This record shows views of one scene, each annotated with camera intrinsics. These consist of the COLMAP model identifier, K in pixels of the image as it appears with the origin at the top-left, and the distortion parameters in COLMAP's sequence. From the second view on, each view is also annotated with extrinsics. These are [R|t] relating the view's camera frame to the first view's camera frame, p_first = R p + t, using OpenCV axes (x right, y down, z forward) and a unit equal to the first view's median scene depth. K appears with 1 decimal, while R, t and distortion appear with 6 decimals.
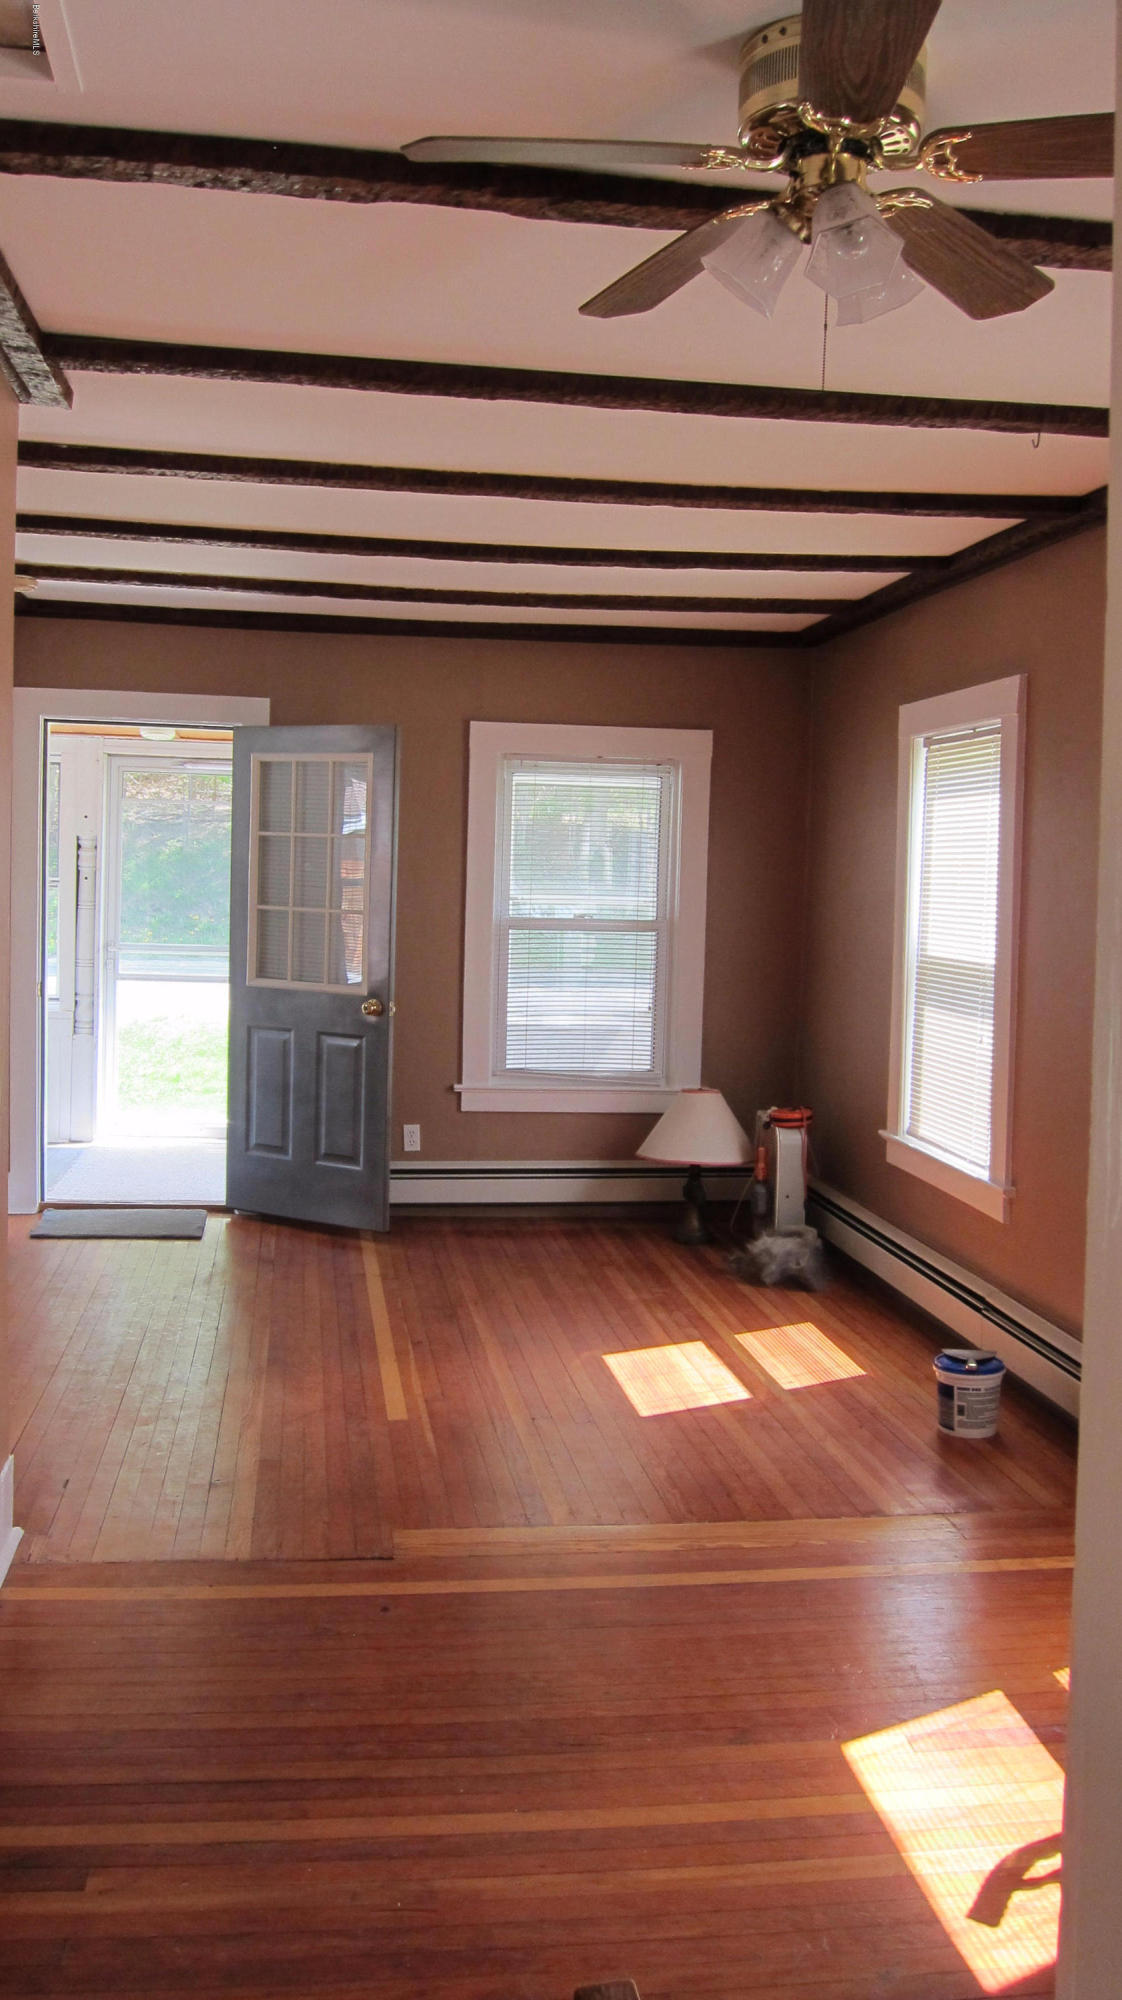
lens RADIAL K [[1661.6, 0, 572.9], [0, 1661.6, 1000.1], [0, 0, 1]] dist [-0.064513, -0.013207]
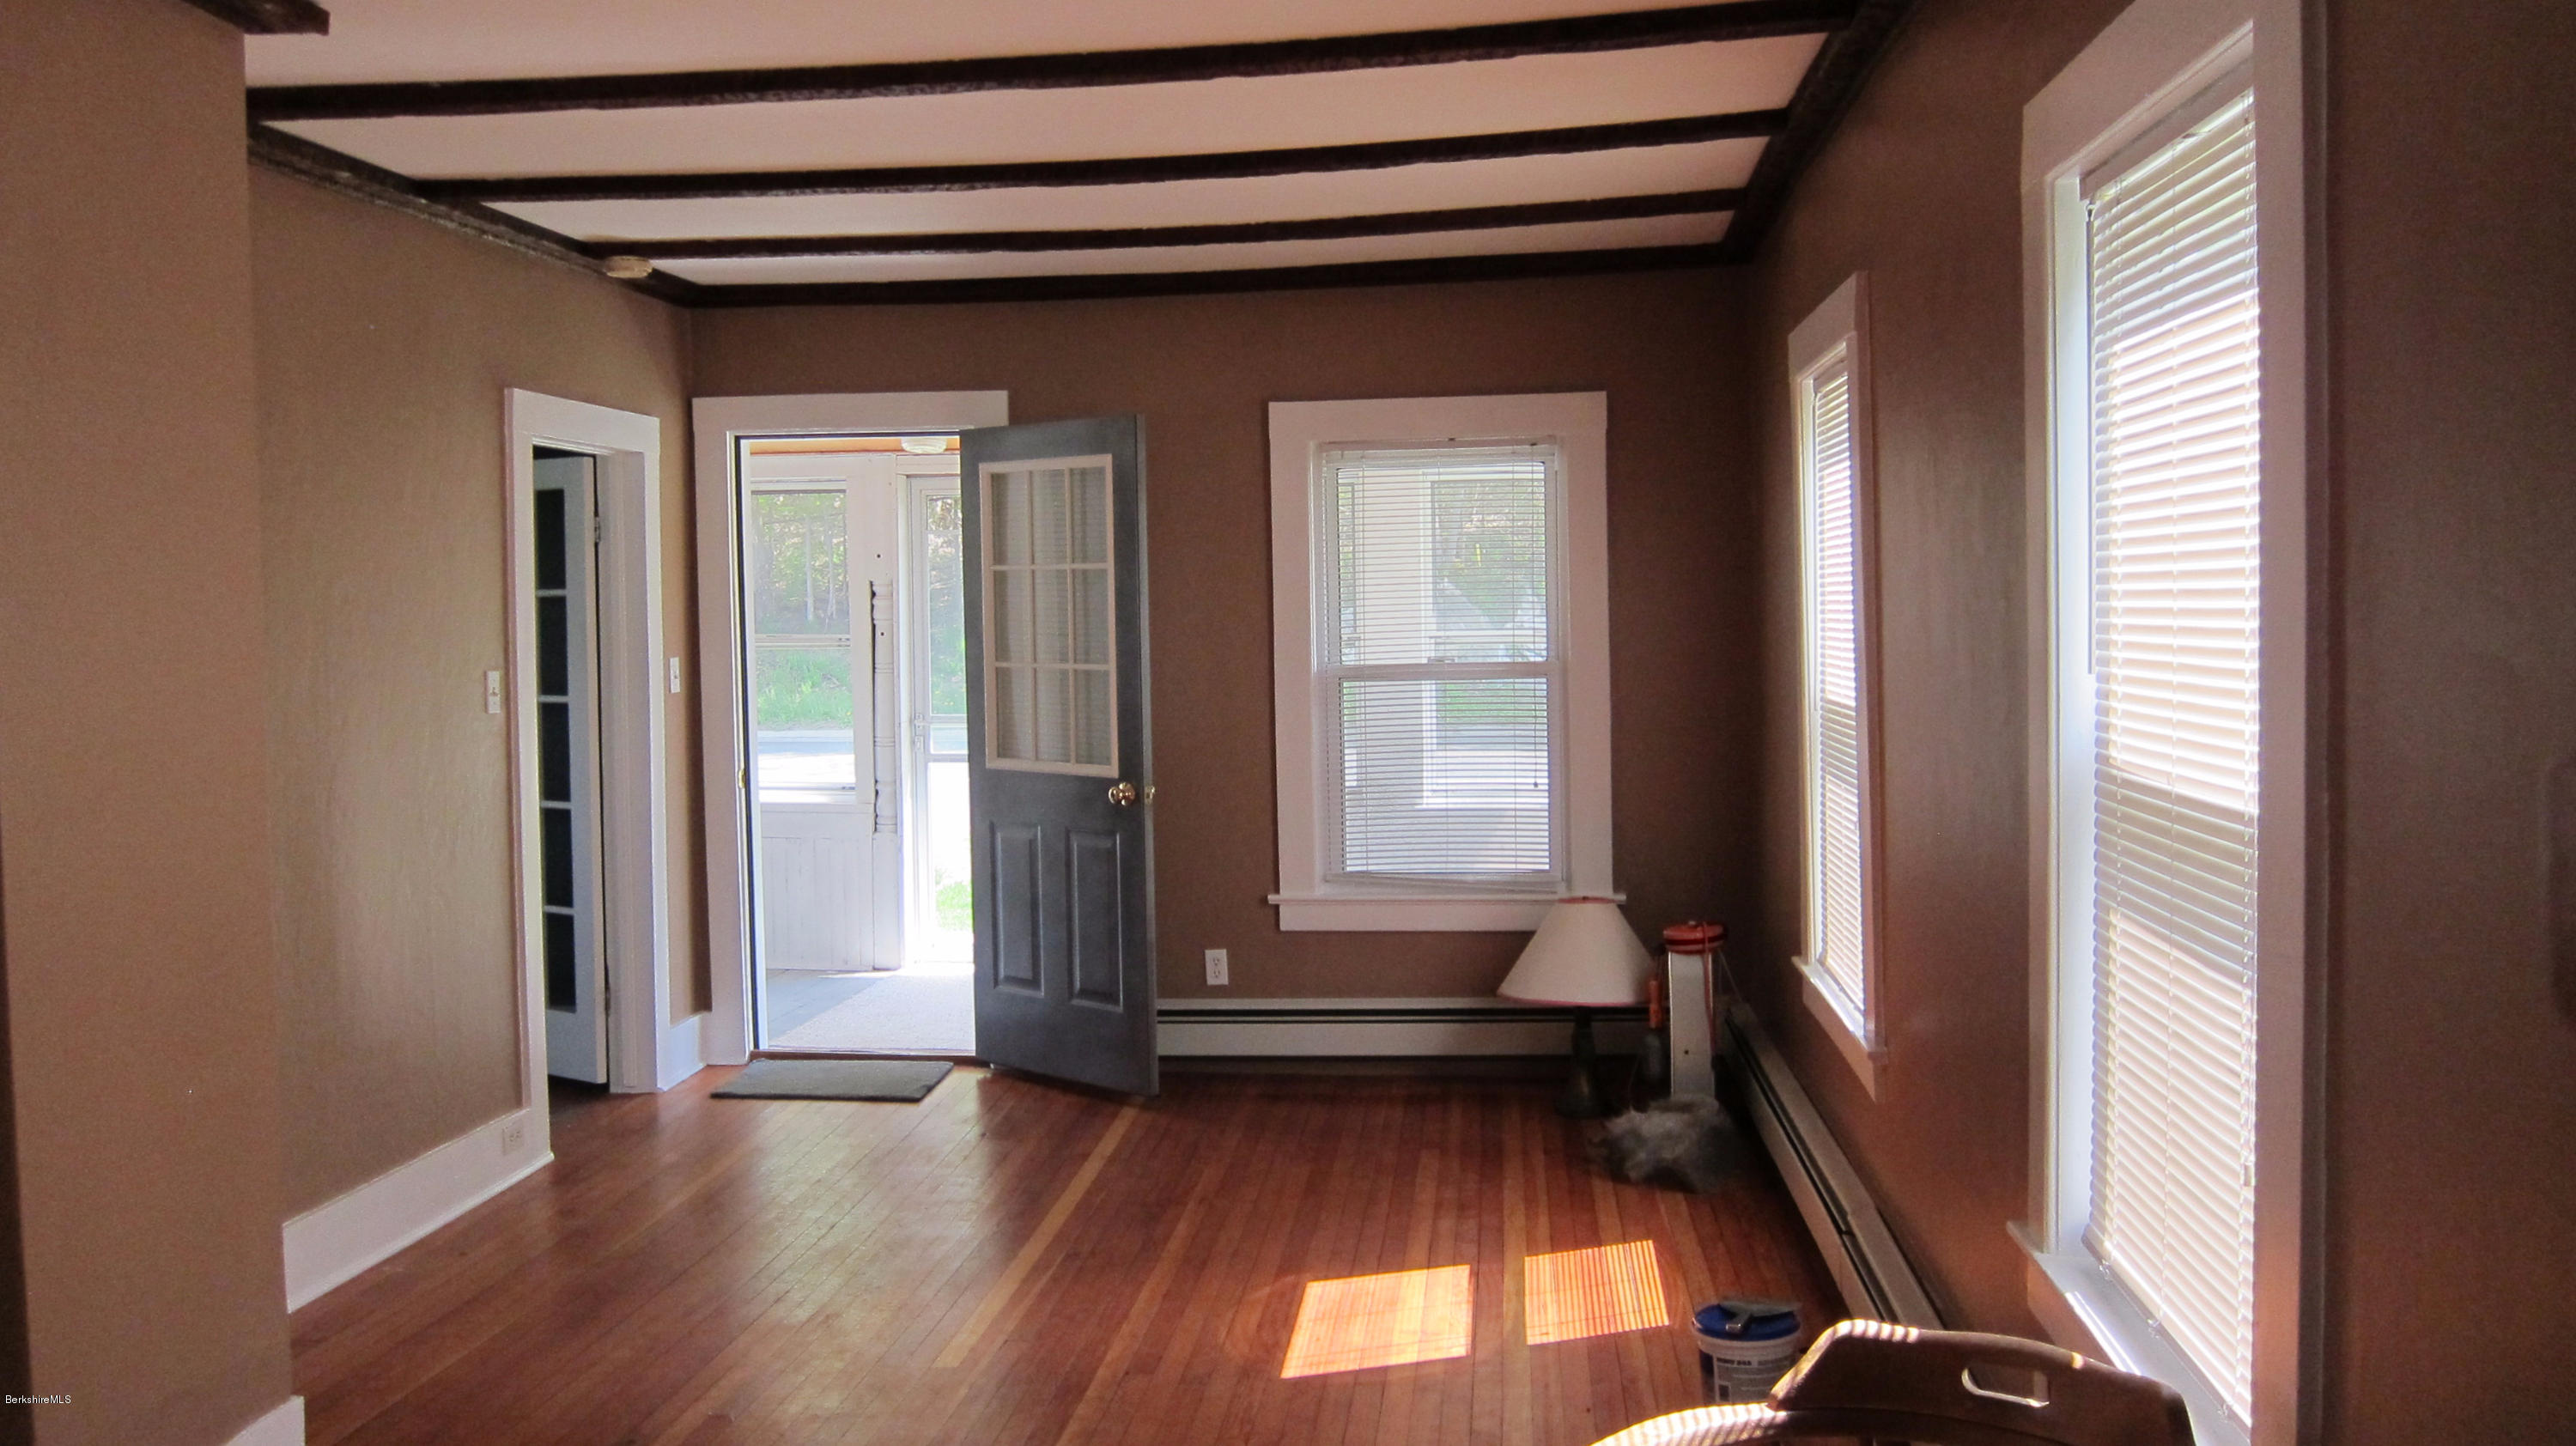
lens RADIAL K [[2140.1, 0, 1278.7], [0, 2140.1, 721.0], [0, 0, 1]] dist [-0.064513, -0.013207]
pose [[0.964922, -0.031833, -0.260600, 0.189702], [0.025982, 0.999328, -0.025866, -0.001480], [0.261249, 0.018188, 0.965100, 0.085559]]
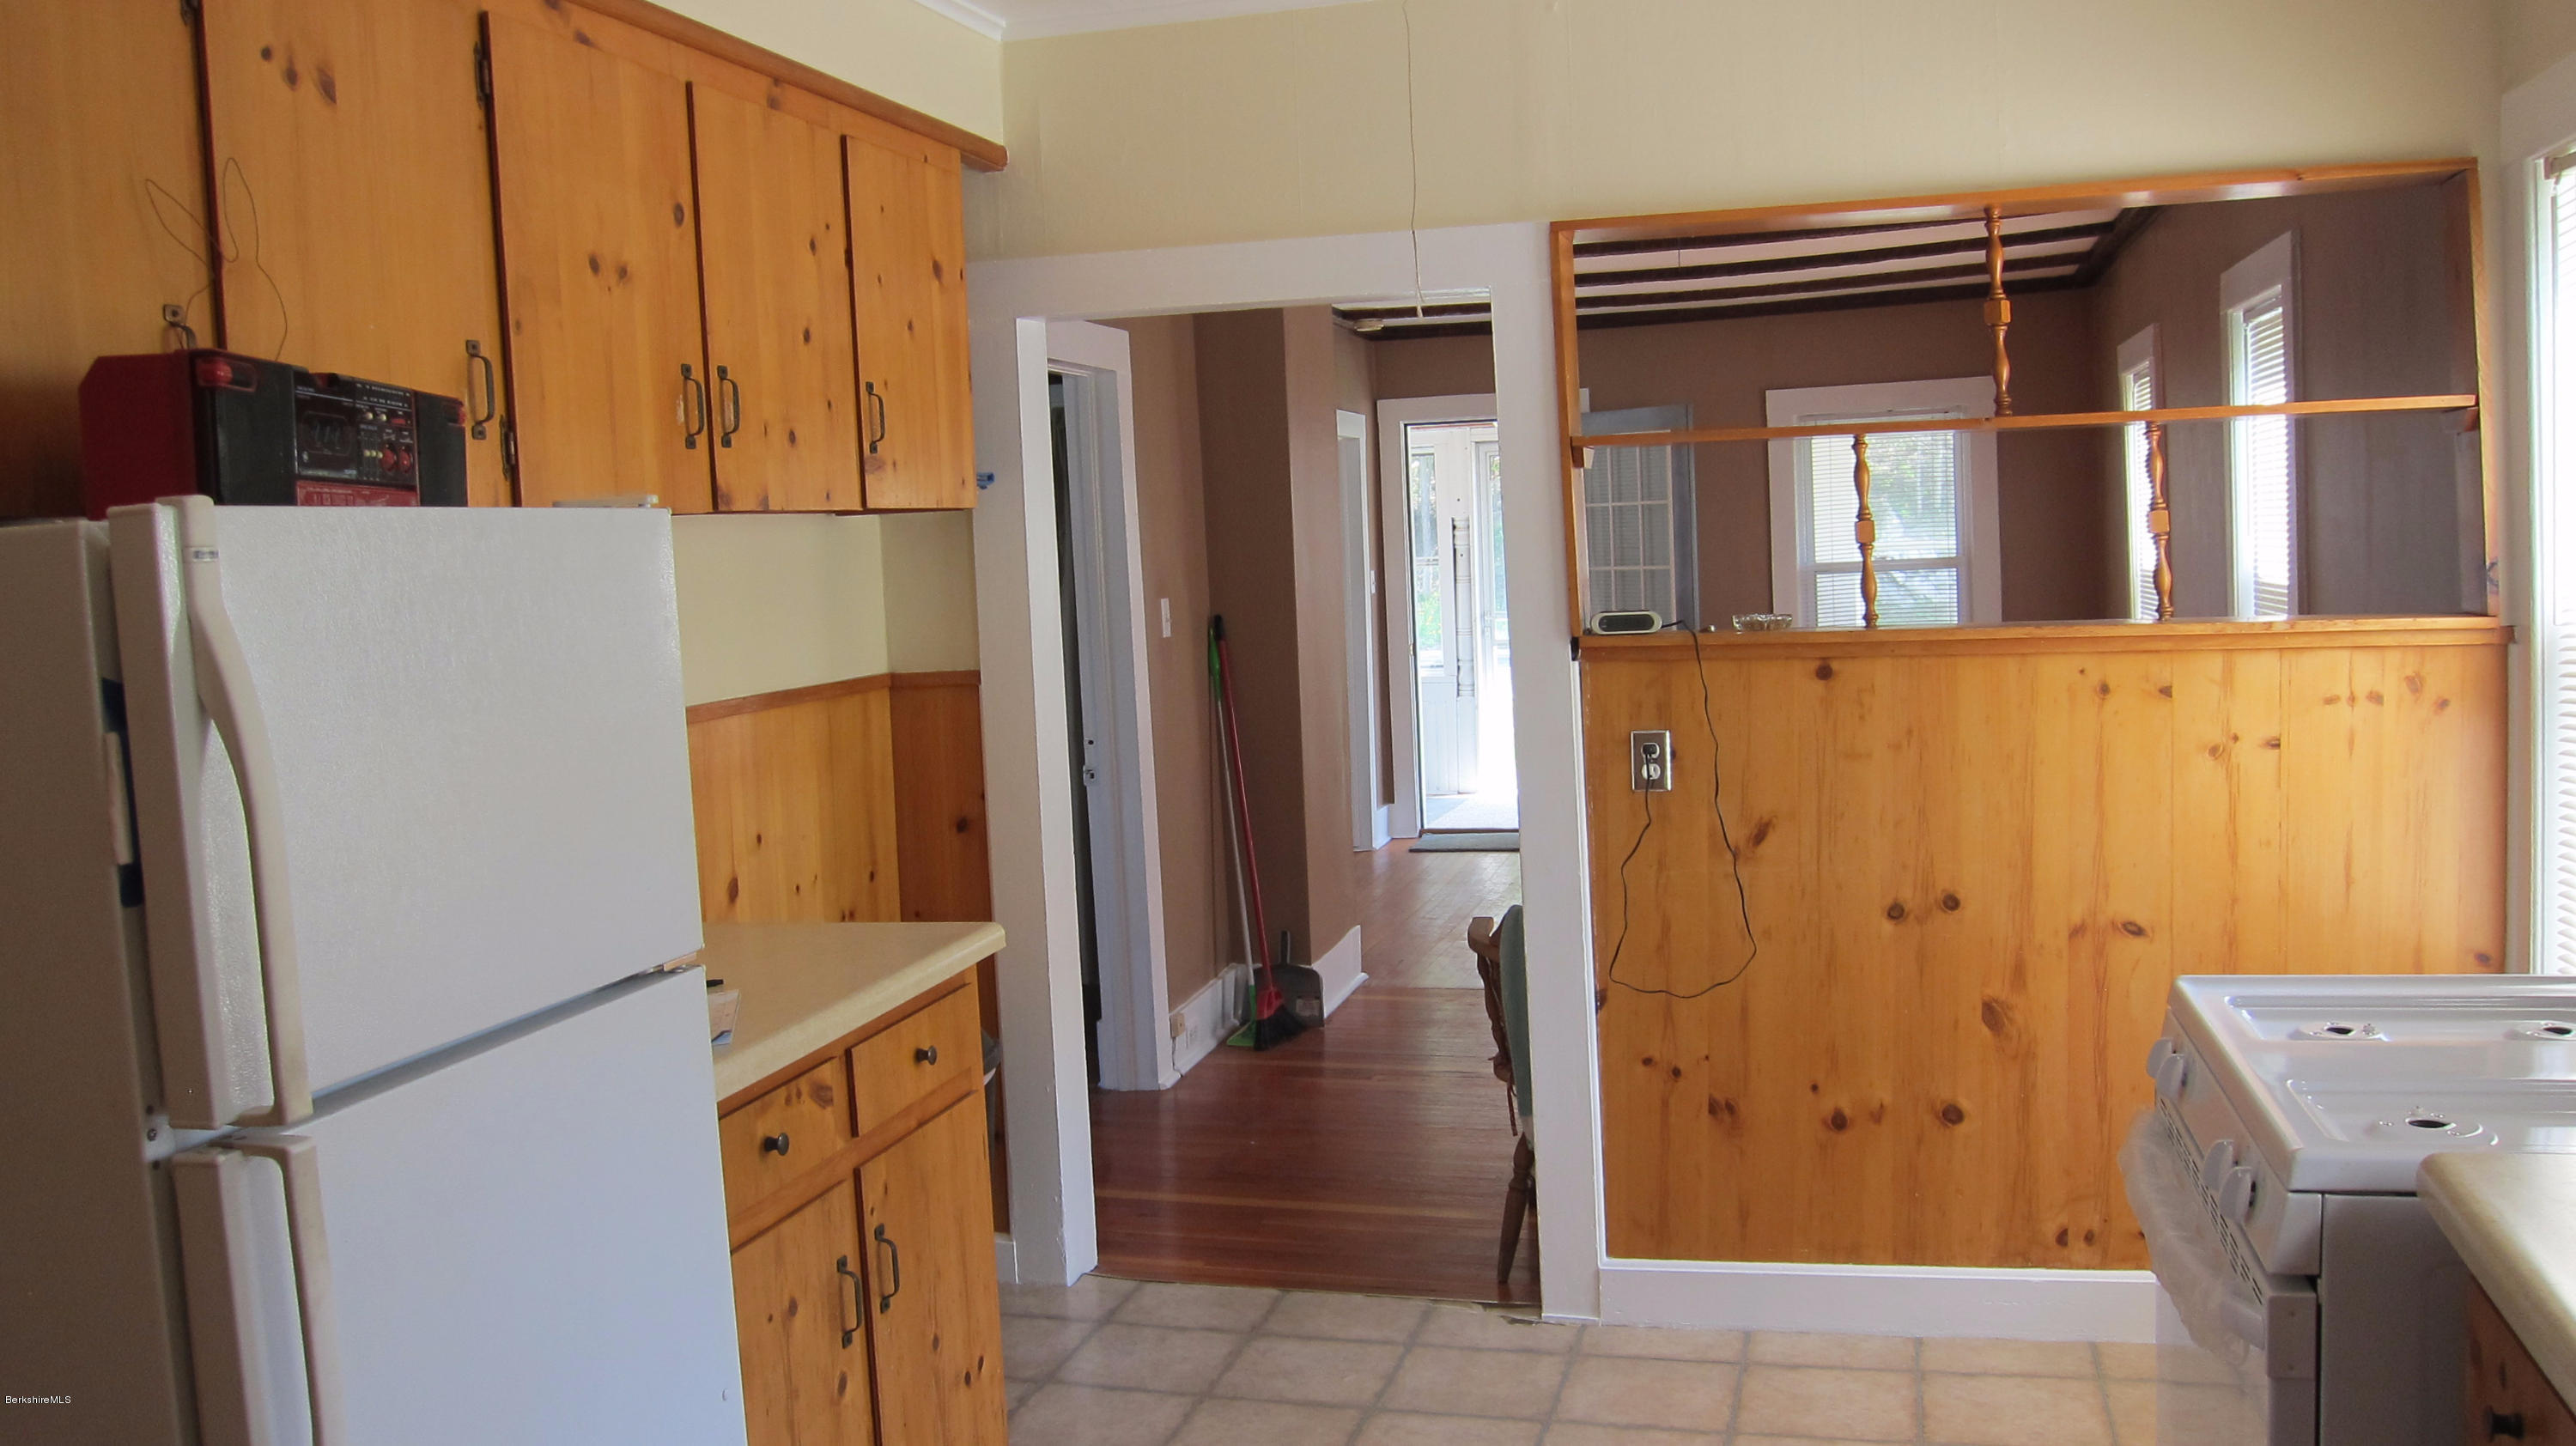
lens RADIAL K [[2140.1, 0, 1278.5], [0, 2140.1, 727.8], [0, 0, 1]] dist [-0.064513, -0.013207]
pose [[0.911868, -0.037464, -0.408771, 0.220980], [0.041759, 0.999126, 0.001584, 0.043514], [0.408355, -0.018515, 0.912636, -0.456992]]
